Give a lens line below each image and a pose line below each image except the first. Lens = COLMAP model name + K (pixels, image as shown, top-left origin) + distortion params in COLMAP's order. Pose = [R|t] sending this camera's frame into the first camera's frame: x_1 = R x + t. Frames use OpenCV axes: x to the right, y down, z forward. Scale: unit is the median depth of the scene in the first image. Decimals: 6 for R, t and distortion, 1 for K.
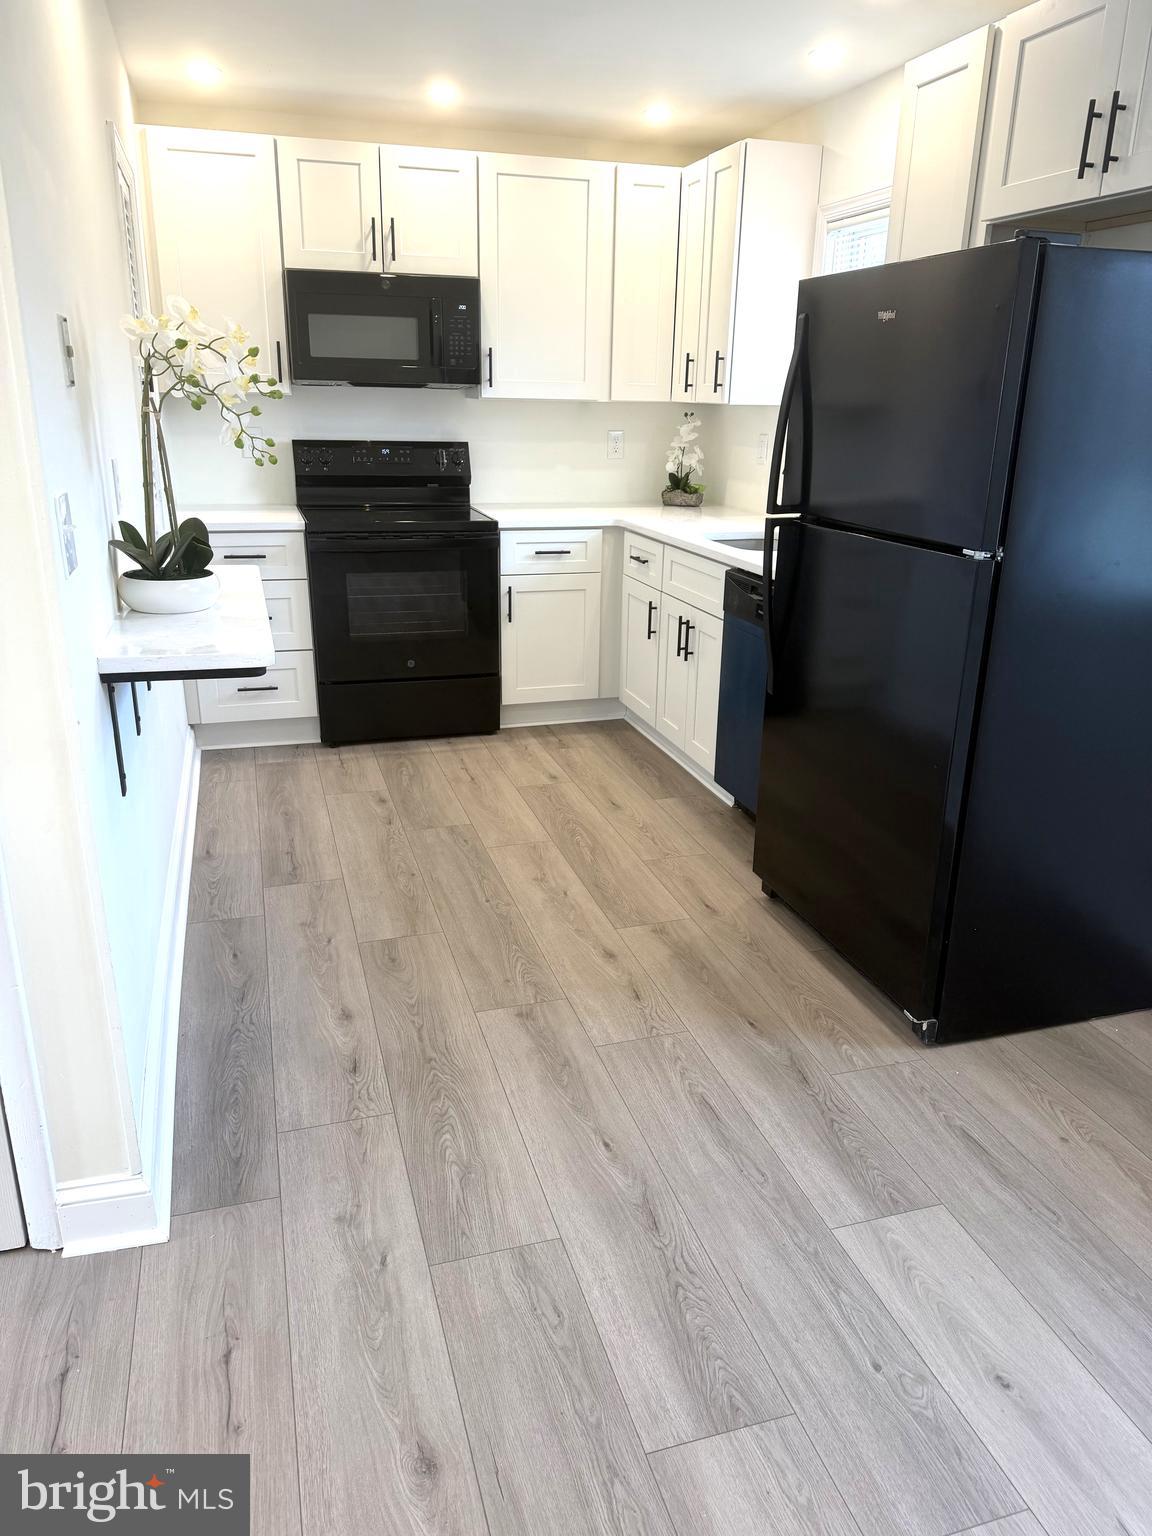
lens RADIAL K [[1076.3, 0, 576.0], [0, 1076.3, 768.0], [0, 0, 1]] dist [0.070455, -0.075295]
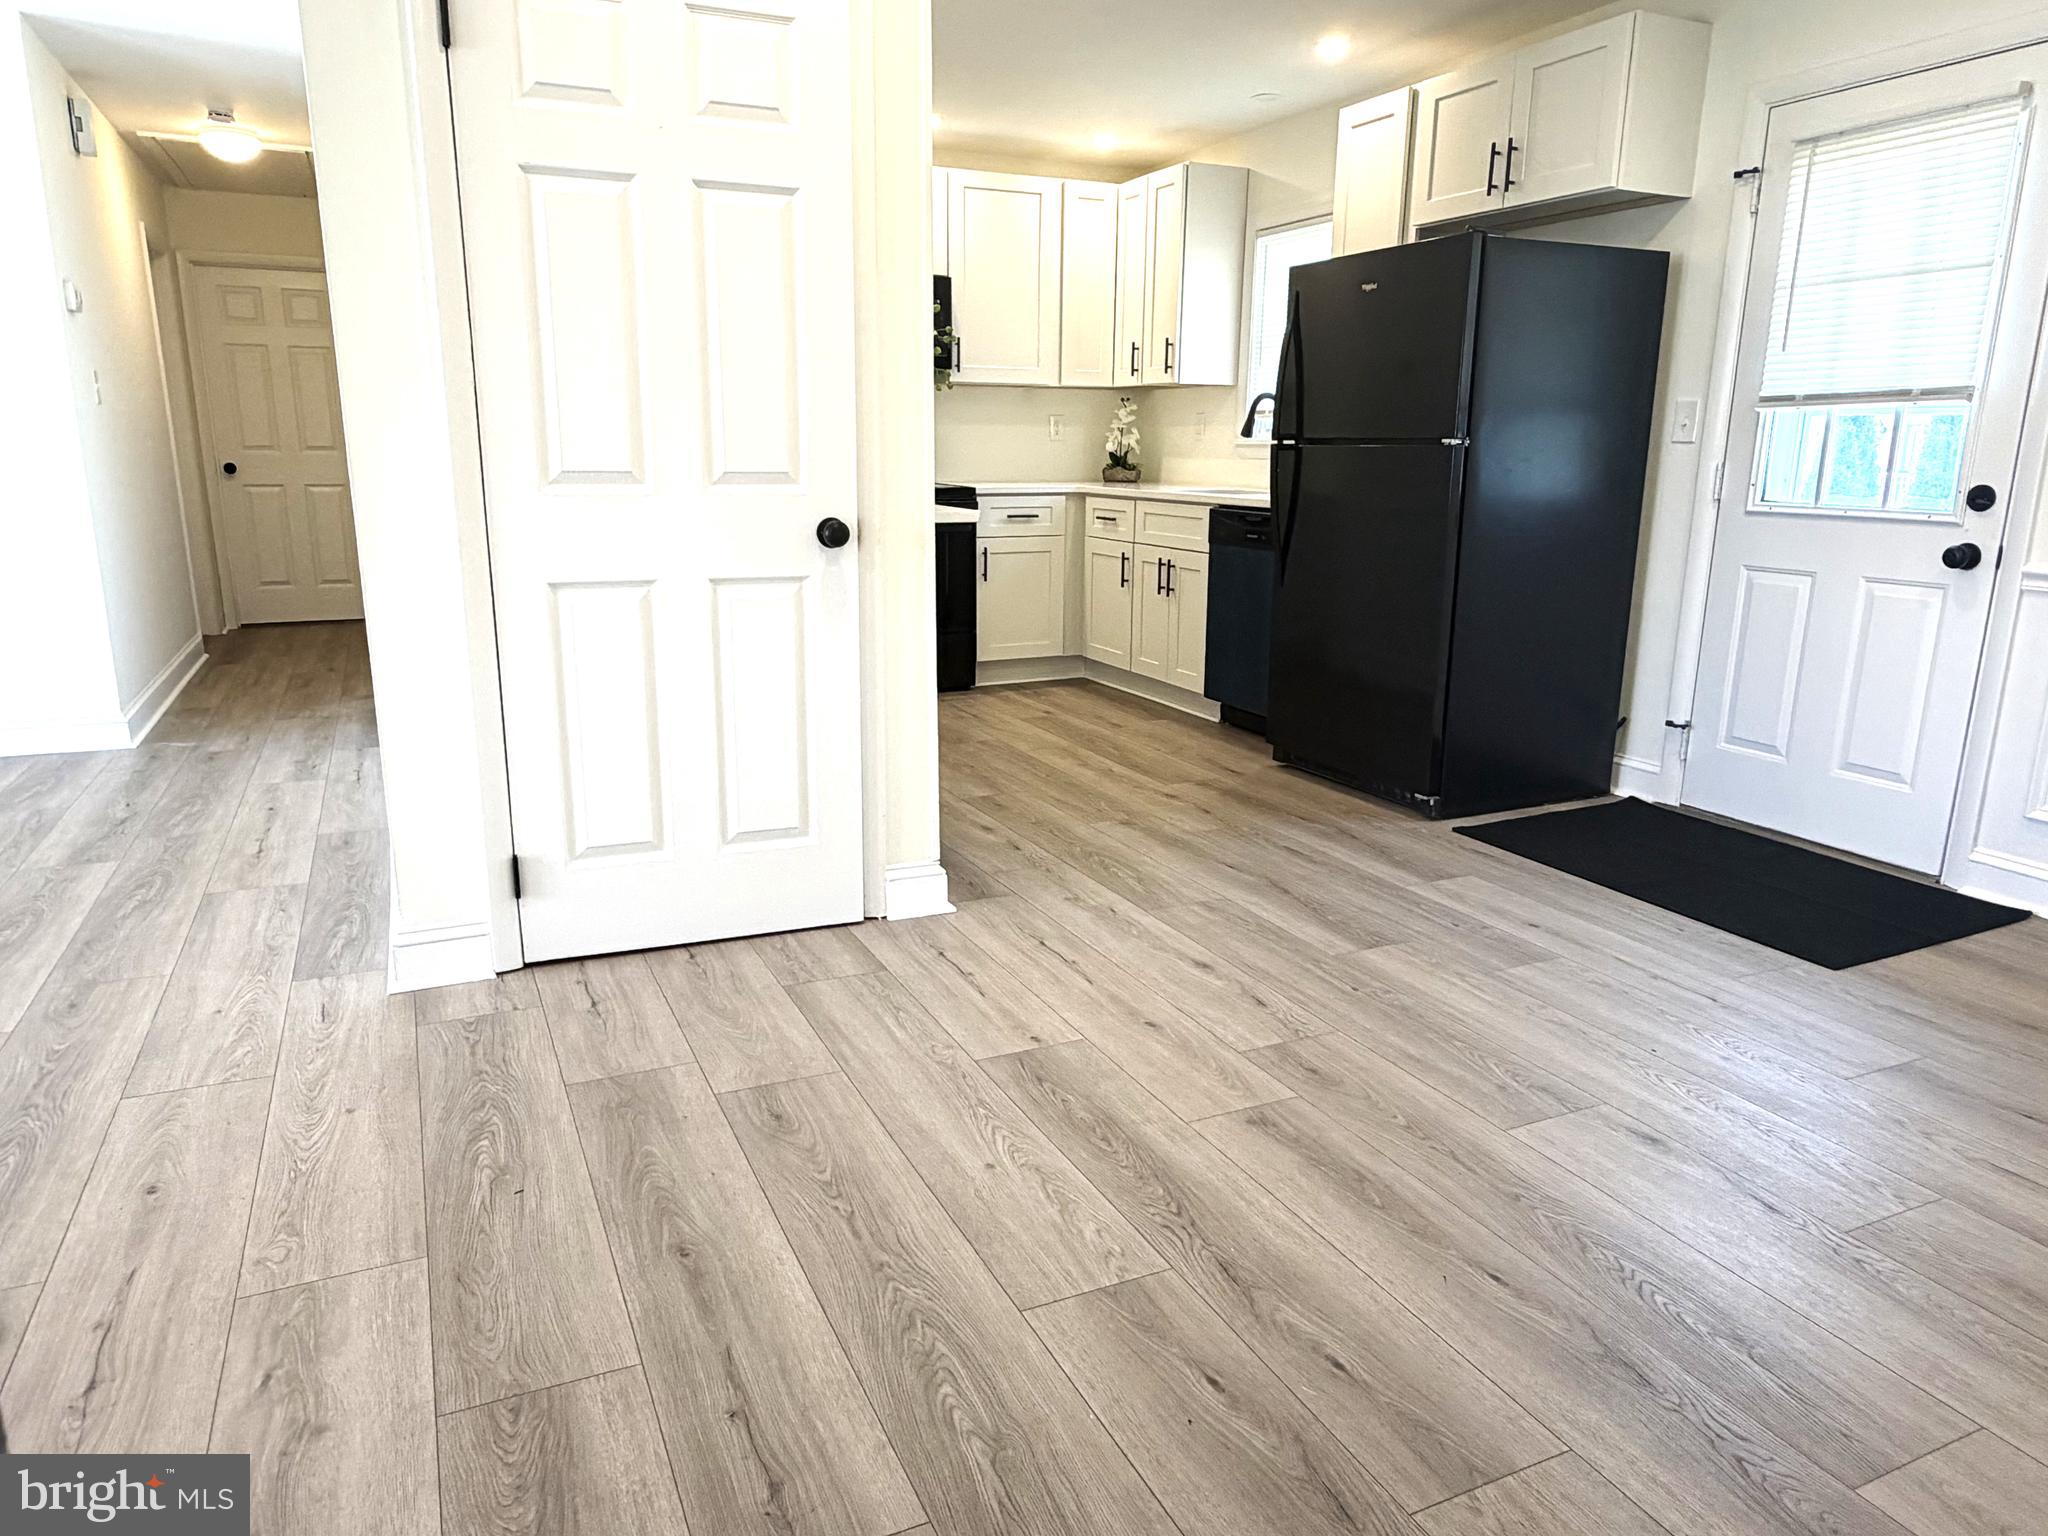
lens RADIAL K [[1336.0, 0, 1024.0], [0, 1336.0, 768.0], [0, 0, 1]] dist [0.001083, -0.001447]
pose [[0.990116, -0.042641, 0.133610, -0.276870], [0.054657, 0.994655, -0.087599, 0.220677], [-0.129161, 0.094035, 0.987155, -0.390641]]
